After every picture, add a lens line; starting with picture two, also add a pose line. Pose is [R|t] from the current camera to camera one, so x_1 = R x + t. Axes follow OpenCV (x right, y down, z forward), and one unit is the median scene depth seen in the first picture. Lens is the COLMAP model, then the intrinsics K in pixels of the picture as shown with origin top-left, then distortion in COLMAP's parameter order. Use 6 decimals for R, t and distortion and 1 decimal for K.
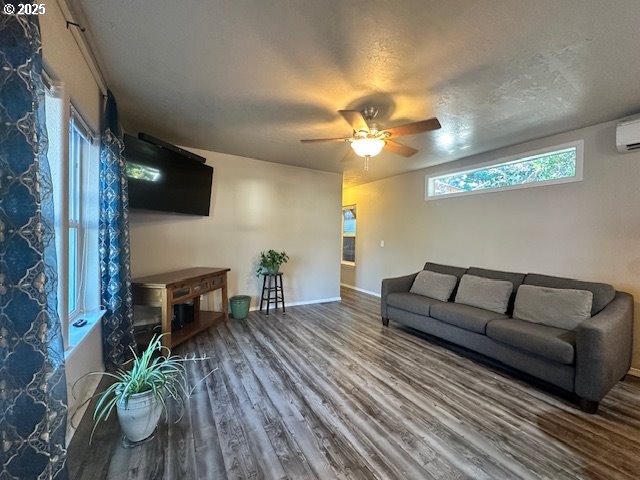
lens RADIAL K [[254.4, 0, 321.1], [0, 254.4, 240.8], [0, 0, 1]] dist [0.000190, -0.000113]
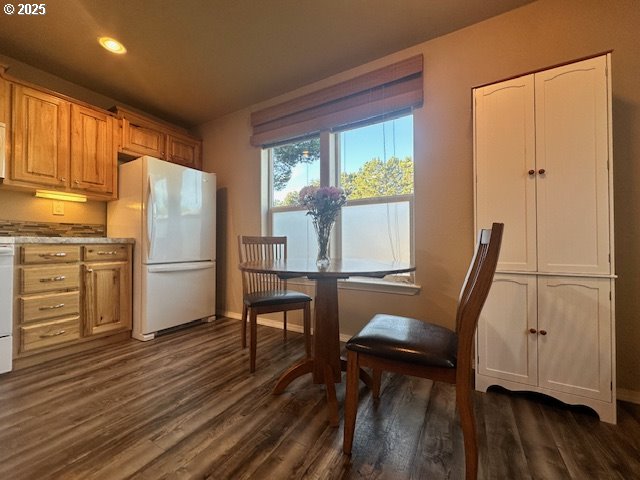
lens RADIAL K [[254.4, 0, 320.7], [0, 254.4, 240.7], [0, 0, 1]] dist [0.000190, -0.000113]
pose [[-0.497396, -0.013687, 0.867416, -0.303360], [-0.000165, 0.999877, 0.015682, 0.122343], [-0.867524, 0.007657, -0.497337, 0.894074]]
